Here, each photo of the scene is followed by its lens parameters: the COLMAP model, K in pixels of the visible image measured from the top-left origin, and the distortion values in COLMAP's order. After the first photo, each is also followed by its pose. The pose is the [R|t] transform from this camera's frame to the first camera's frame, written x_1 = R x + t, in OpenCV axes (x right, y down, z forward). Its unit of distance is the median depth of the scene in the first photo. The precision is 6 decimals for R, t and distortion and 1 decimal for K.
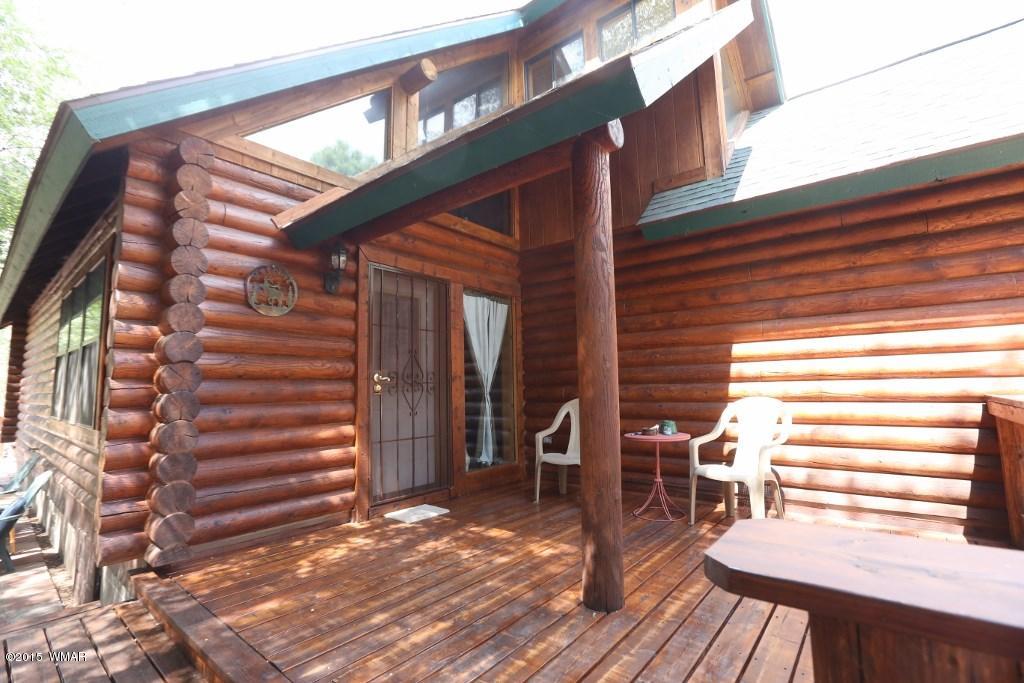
lens RADIAL K [[464.8, 0, 515.4], [0, 464.8, 339.6], [0, 0, 1]] dist [-0.024608, 0.003213]
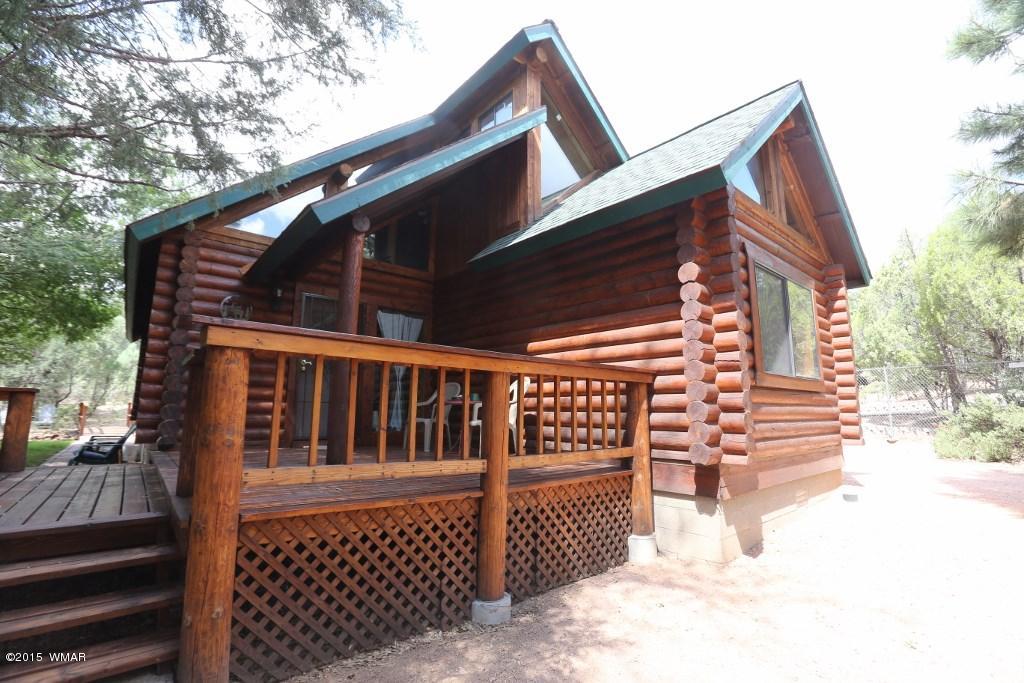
lens RADIAL K [[464.8, 0, 507.9], [0, 464.8, 340.4], [0, 0, 1]] dist [-0.024608, 0.003213]
pose [[0.980712, -0.000170, -0.195459, 0.844052], [-0.009345, 0.998815, -0.047757, 0.087760], [0.195235, 0.048663, 0.979548, -0.531326]]
